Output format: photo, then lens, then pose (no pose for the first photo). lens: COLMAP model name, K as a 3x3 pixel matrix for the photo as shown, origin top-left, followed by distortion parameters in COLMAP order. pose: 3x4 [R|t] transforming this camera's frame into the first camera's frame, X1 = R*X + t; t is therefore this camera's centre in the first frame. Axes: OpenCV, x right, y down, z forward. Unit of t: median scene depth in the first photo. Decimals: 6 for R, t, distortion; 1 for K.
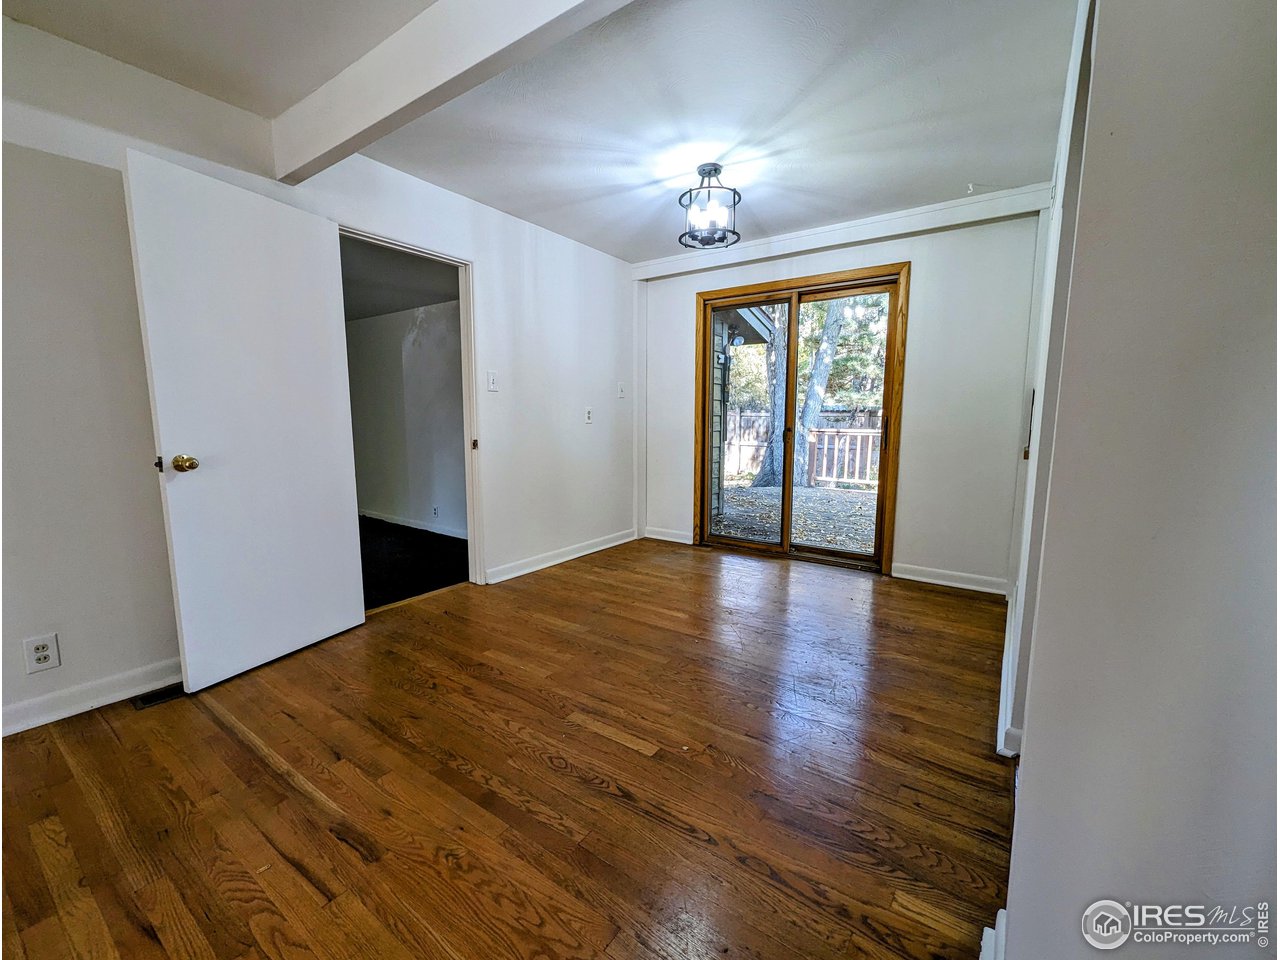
lens RADIAL K [[532.6, 0, 643.5], [0, 532.6, 482.9], [0, 0, 1]] dist [0.003296, -0.001985]
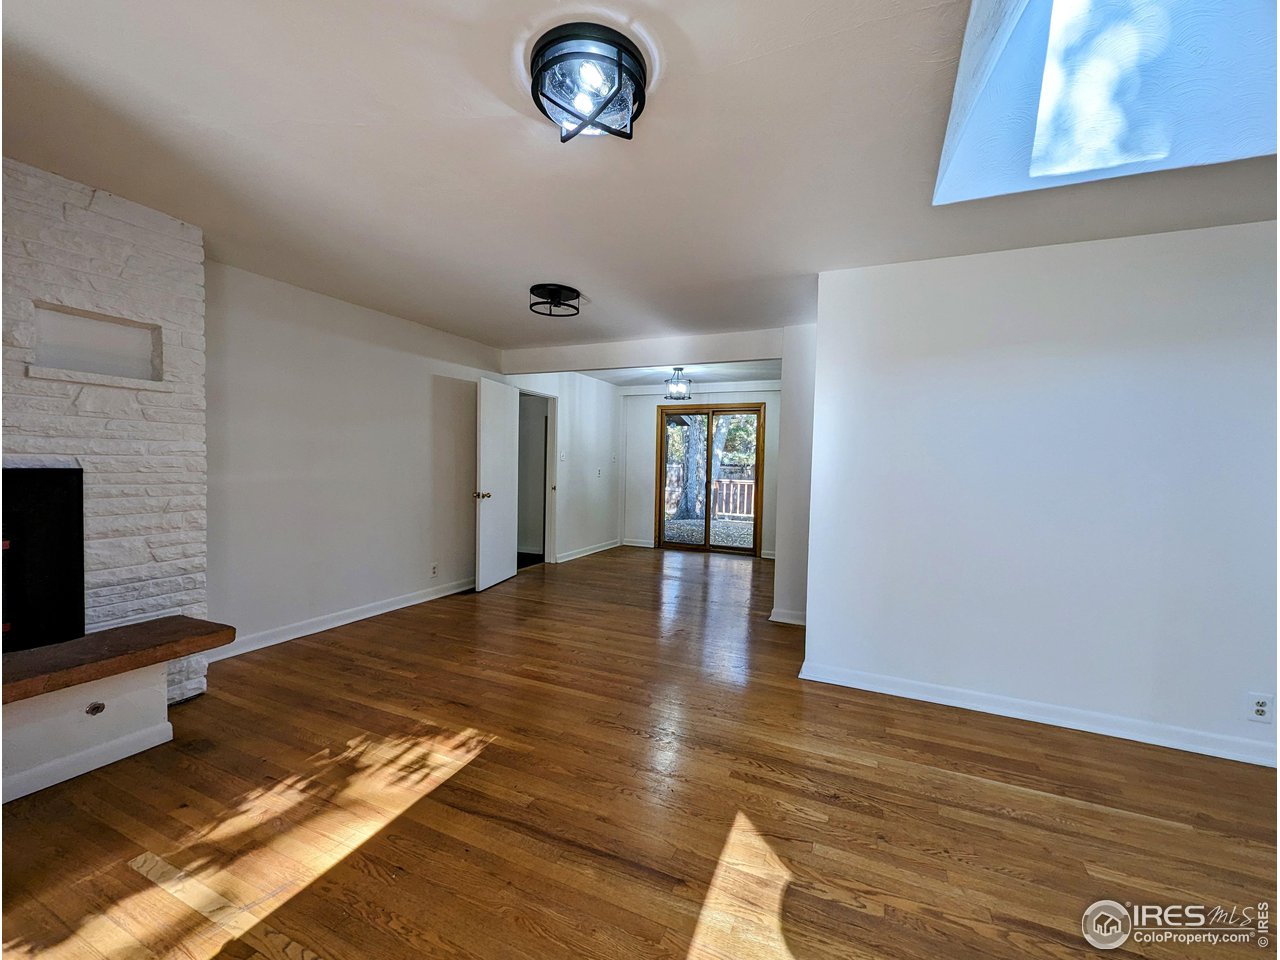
lens RADIAL K [[532.6, 0, 647.0], [0, 532.6, 489.4], [0, 0, 1]] dist [0.003296, -0.001985]
pose [[0.981286, 0.007624, 0.192404, -0.277675], [0.006414, 0.997367, -0.072233, 0.055880], [-0.192449, 0.072116, 0.978654, -0.730412]]
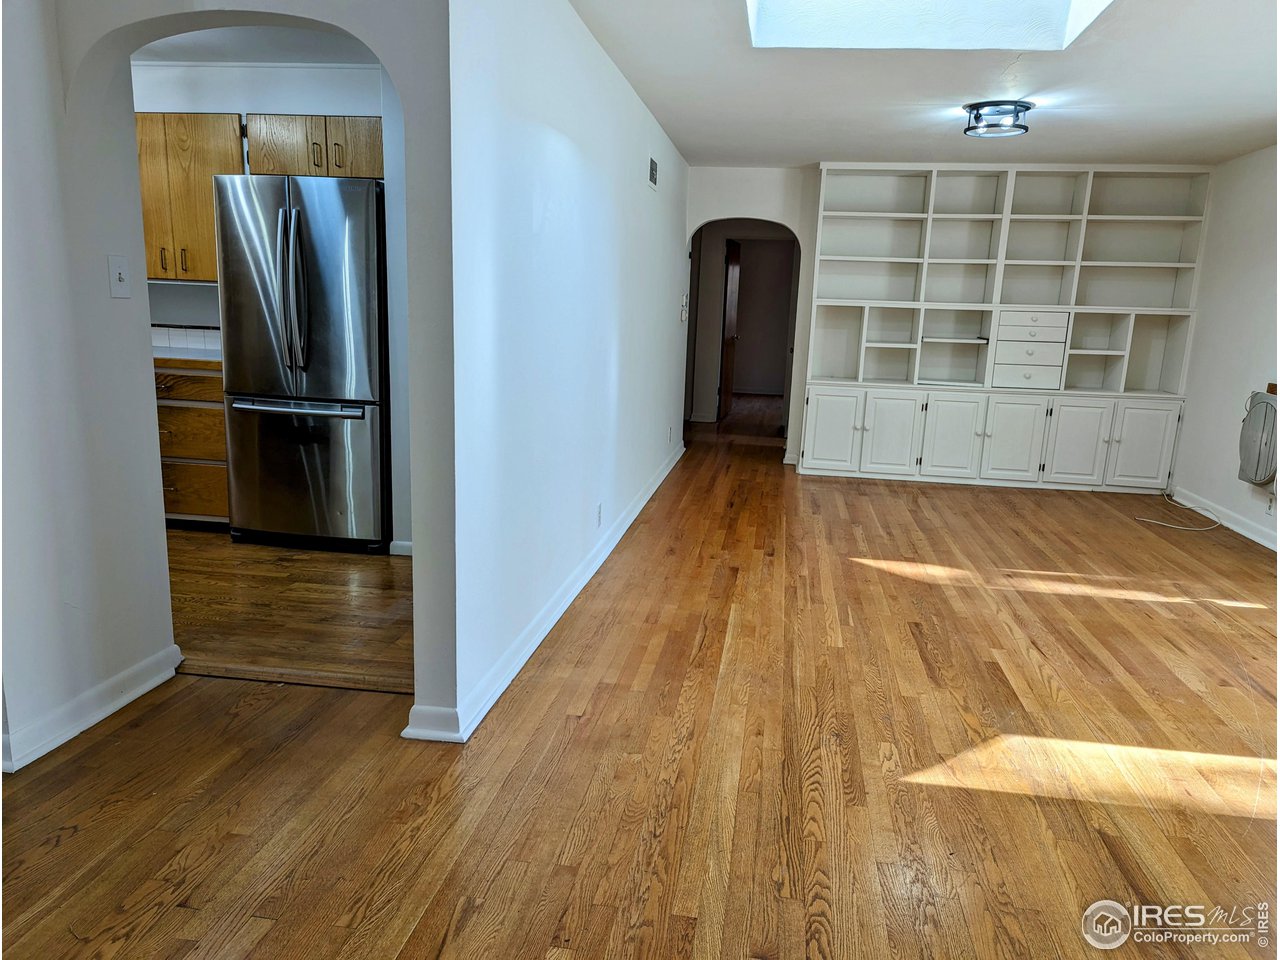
lens RADIAL K [[899.8, 0, 649.7], [0, 899.8, 490.9], [0, 0, 1]] dist [0.041755, -0.007993]
pose [[-0.448892, -0.210309, 0.868485, -0.493890], [0.070210, 0.960604, 0.268905, -0.062824], [-0.890823, 0.181686, -0.416442, 0.084633]]
